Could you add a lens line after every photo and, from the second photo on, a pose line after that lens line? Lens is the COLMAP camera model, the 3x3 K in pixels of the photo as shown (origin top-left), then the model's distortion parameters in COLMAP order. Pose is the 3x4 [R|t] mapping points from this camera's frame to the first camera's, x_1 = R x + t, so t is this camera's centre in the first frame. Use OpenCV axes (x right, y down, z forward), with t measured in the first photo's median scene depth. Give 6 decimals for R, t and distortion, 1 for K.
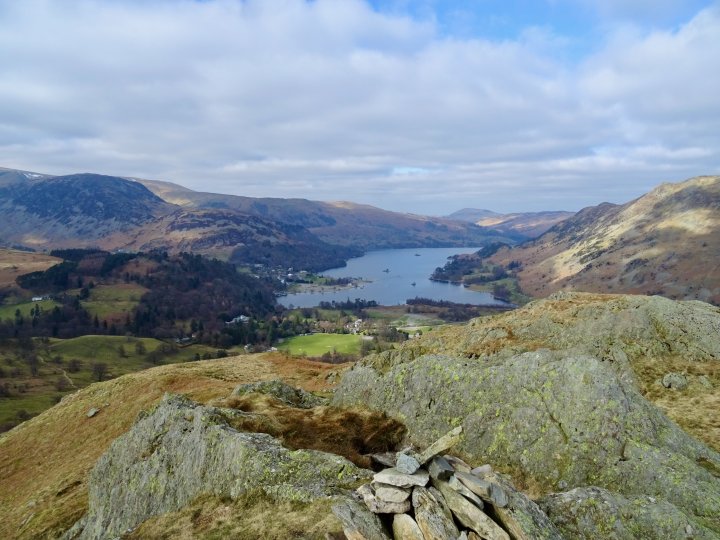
lens RADIAL K [[519.2, 0, 361.3], [0, 519.2, 268.2], [0, 0, 1]] dist [-0.009744, 0.001111]
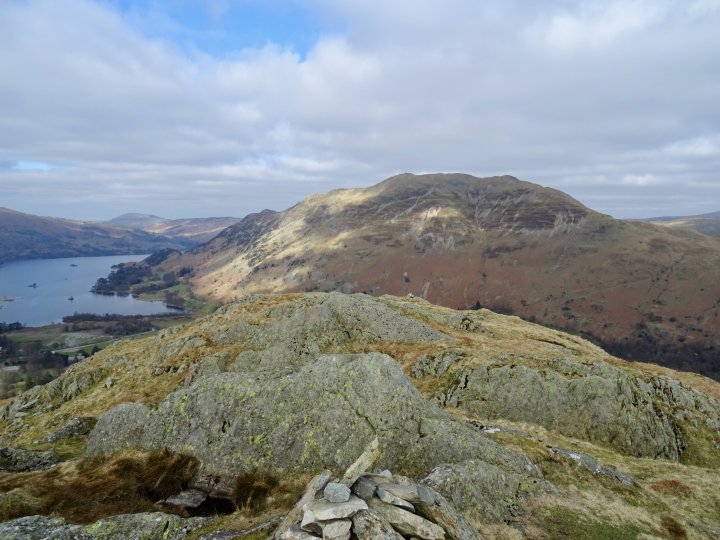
lens RADIAL K [[519.2, 0, 354.3], [0, 519.2, 272.1], [0, 0, 1]] dist [-0.009744, 0.001111]
pose [[0.806125, -0.052283, 0.589430, -0.138705], [0.053297, 0.998456, 0.015672, -0.012212], [-0.589340, 0.018781, 0.807667, 0.068104]]
